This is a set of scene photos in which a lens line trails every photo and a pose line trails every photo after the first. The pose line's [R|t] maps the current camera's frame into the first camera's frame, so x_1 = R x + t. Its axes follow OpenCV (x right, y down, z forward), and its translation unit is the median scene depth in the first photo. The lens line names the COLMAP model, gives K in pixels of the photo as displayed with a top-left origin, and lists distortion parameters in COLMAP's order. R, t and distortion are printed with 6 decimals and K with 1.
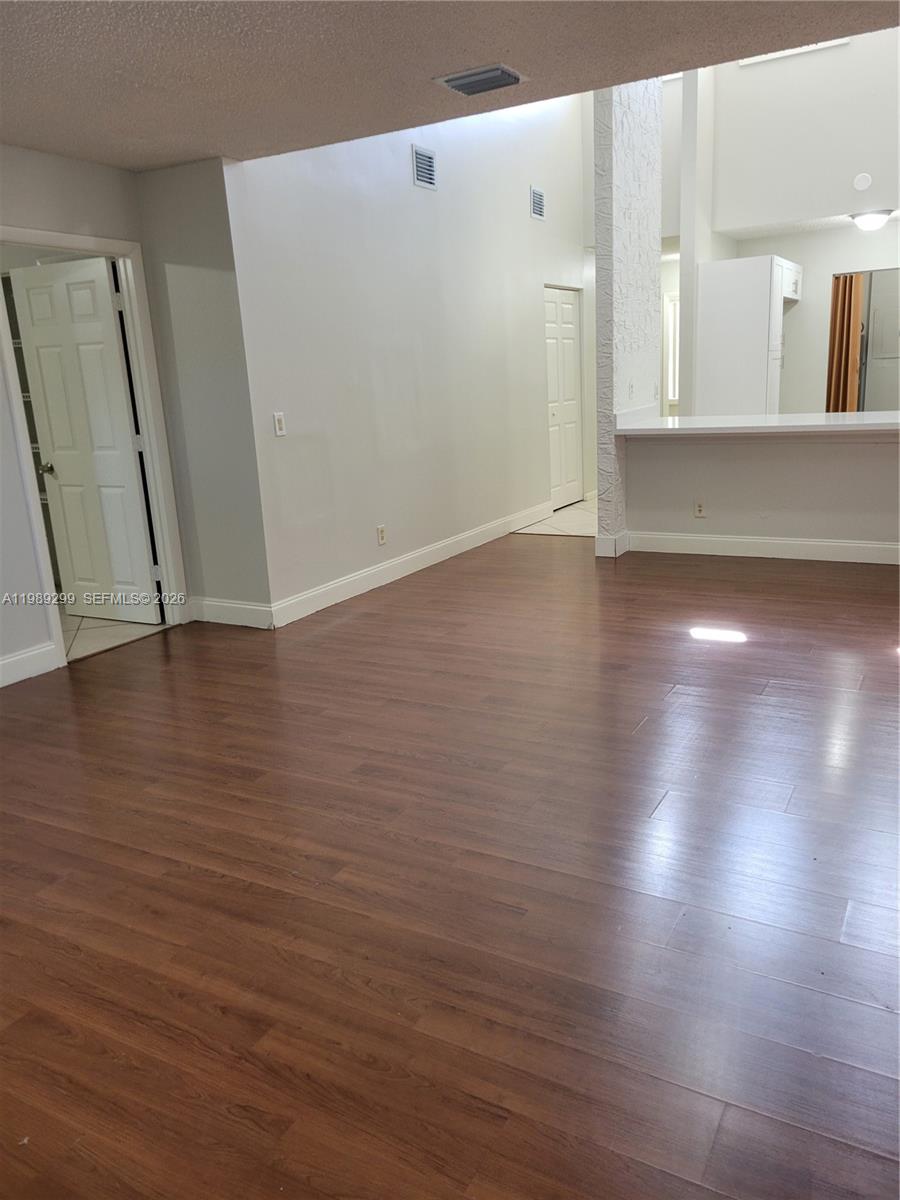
lens RADIAL K [[903.6, 0, 450.0], [0, 903.6, 600.0], [0, 0, 1]] dist [0.063041, -0.001910]
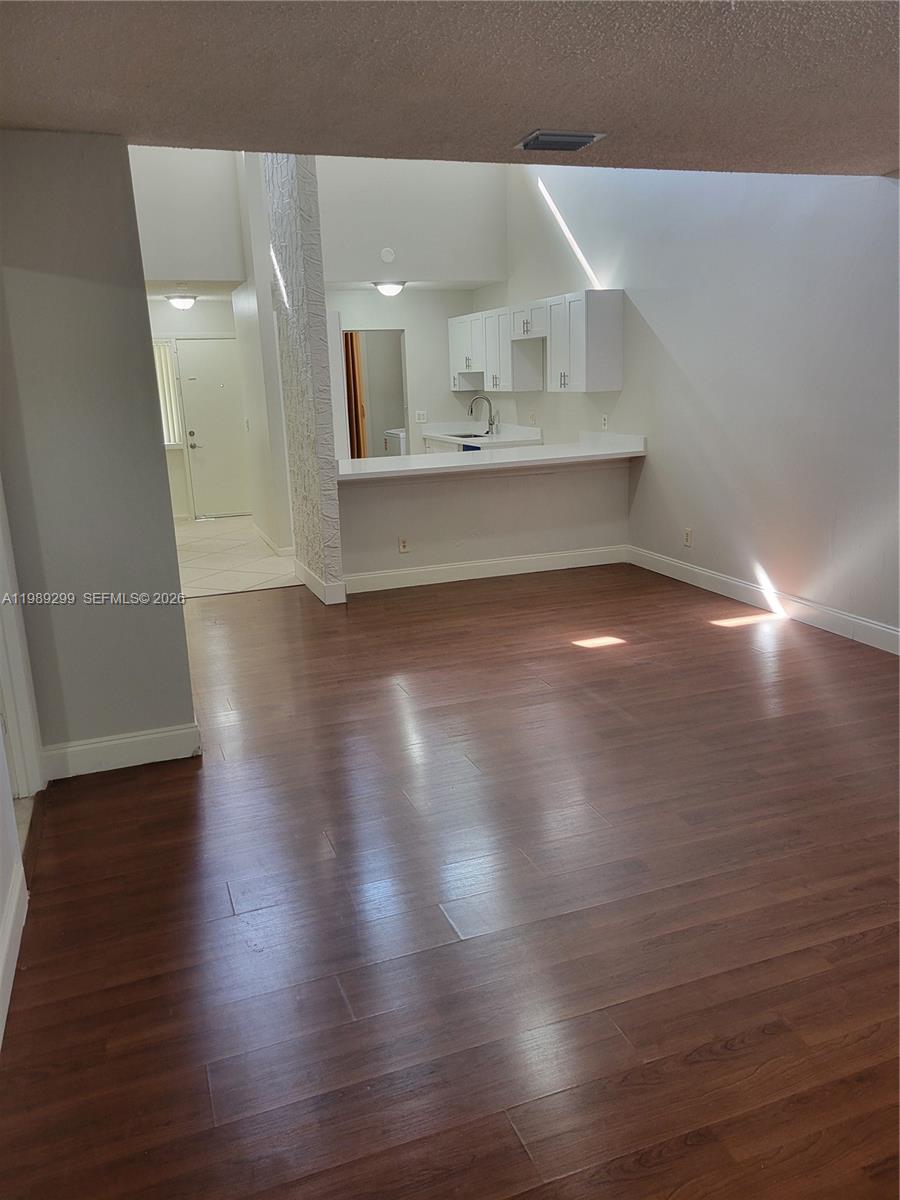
lens RADIAL K [[916.1, 0, 450.0], [0, 916.1, 600.0], [0, 0, 1]] dist [0.051902, -0.005158]
pose [[0.662737, -0.158015, 0.731991, -0.586193], [0.194525, 0.980255, 0.035488, -0.079360], [-0.723146, 0.118872, 0.680389, 0.297597]]
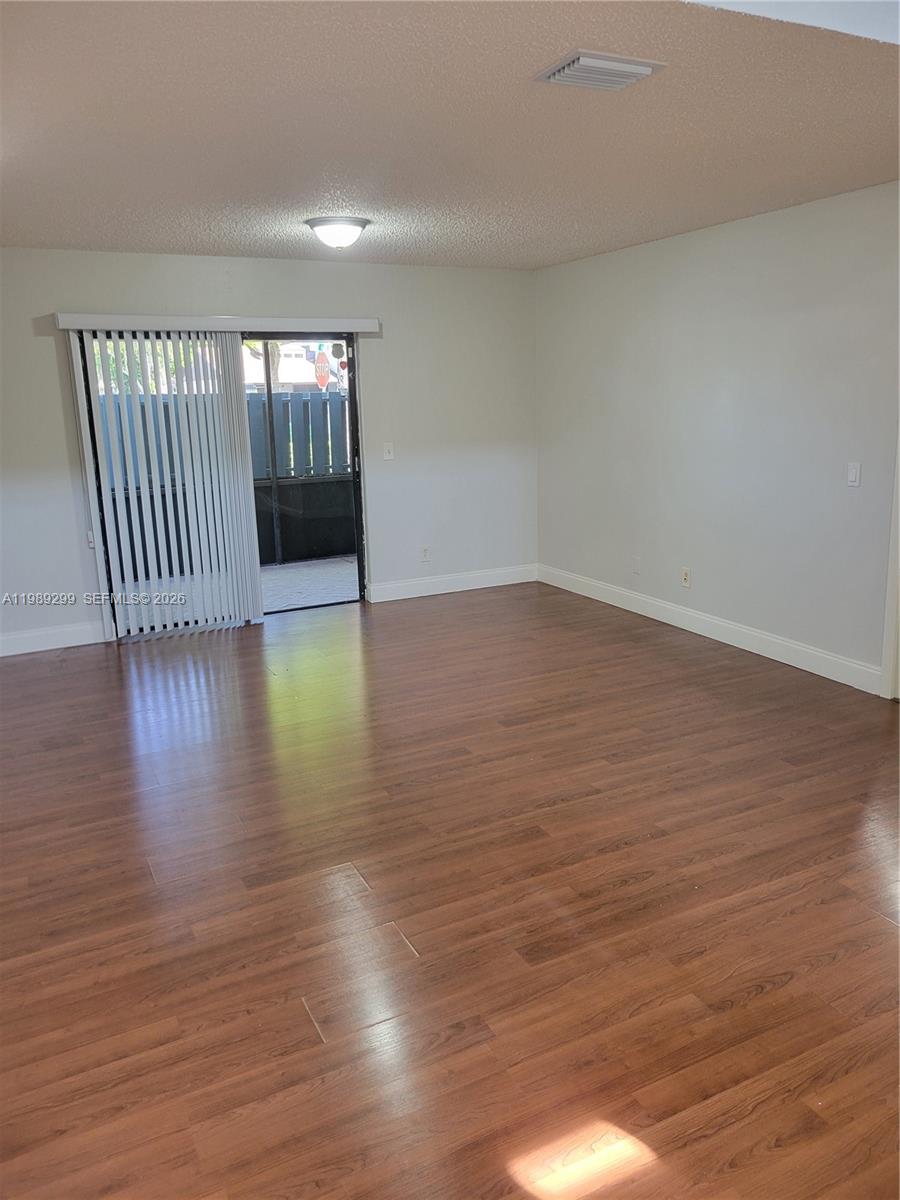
lens RADIAL K [[916.1, 0, 450.0], [0, 916.1, 600.0], [0, 0, 1]] dist [0.051902, -0.005158]
pose [[-0.564250, 0.242833, -0.789084, 0.513804], [-0.155444, 0.907426, 0.390405, -0.292695], [0.810839, 0.342944, -0.474268, 0.919888]]
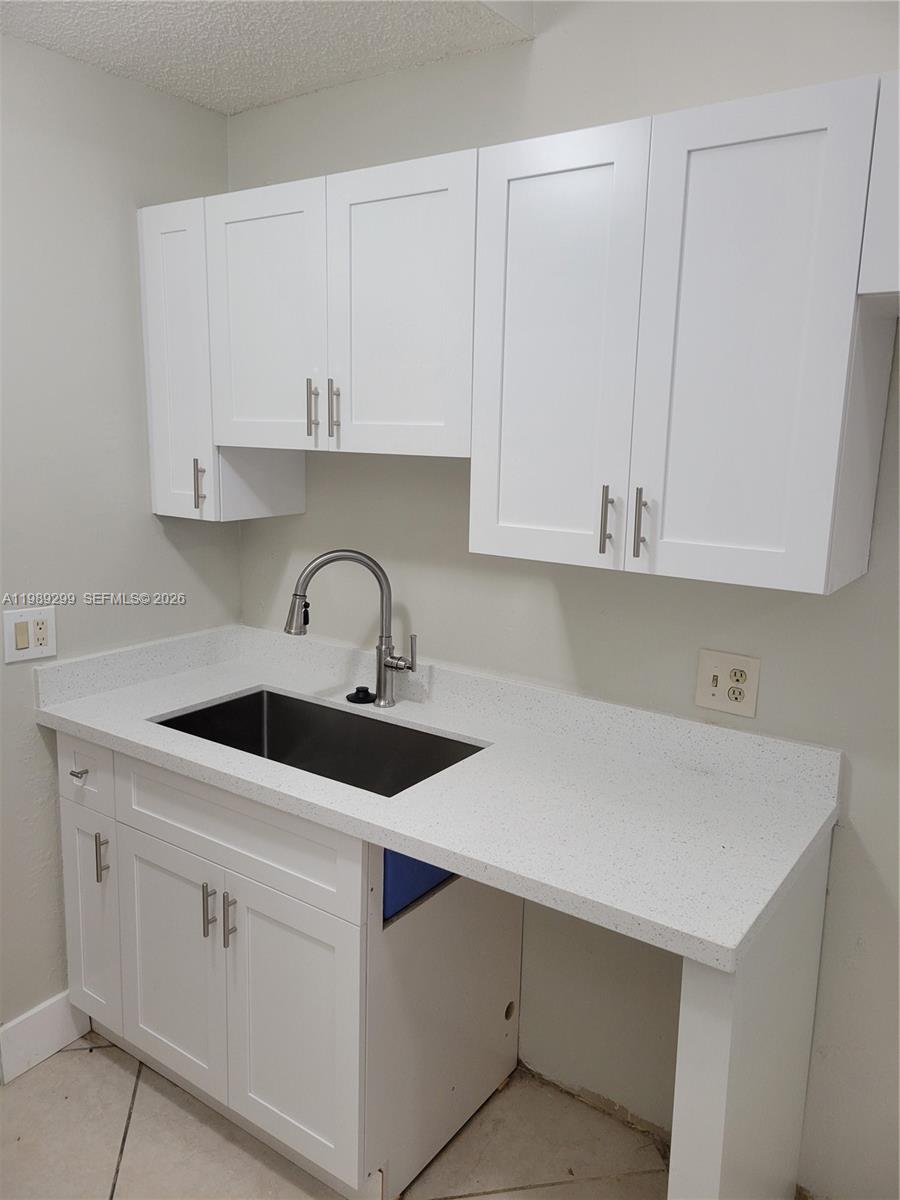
lens RADIAL K [[916.1, 0, 450.0], [0, 916.1, 600.0], [0, 0, 1]] dist [0.051902, -0.005158]
pose [[0.121422, -0.145399, 0.981894, 0.448684], [0.226060, 0.967268, 0.115279, -0.418012], [-0.966516, 0.207970, 0.150317, 1.347457]]
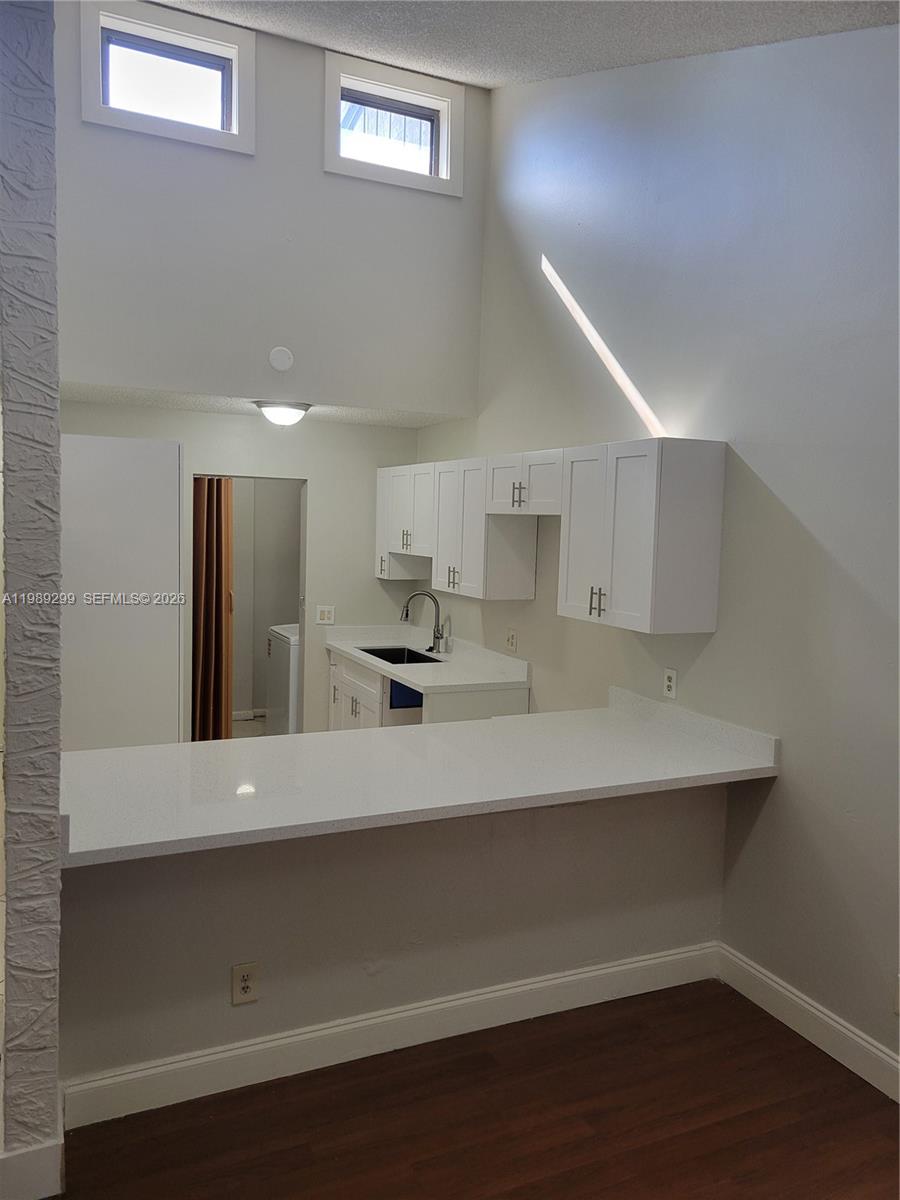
lens RADIAL K [[916.1, 0, 450.0], [0, 916.1, 600.0], [0, 0, 1]] dist [0.051902, -0.005158]
pose [[0.593563, -0.007536, 0.804752, -0.032484], [0.145477, 0.984488, -0.098081, -0.275405], [-0.791530, 0.175290, 0.585452, 0.763525]]
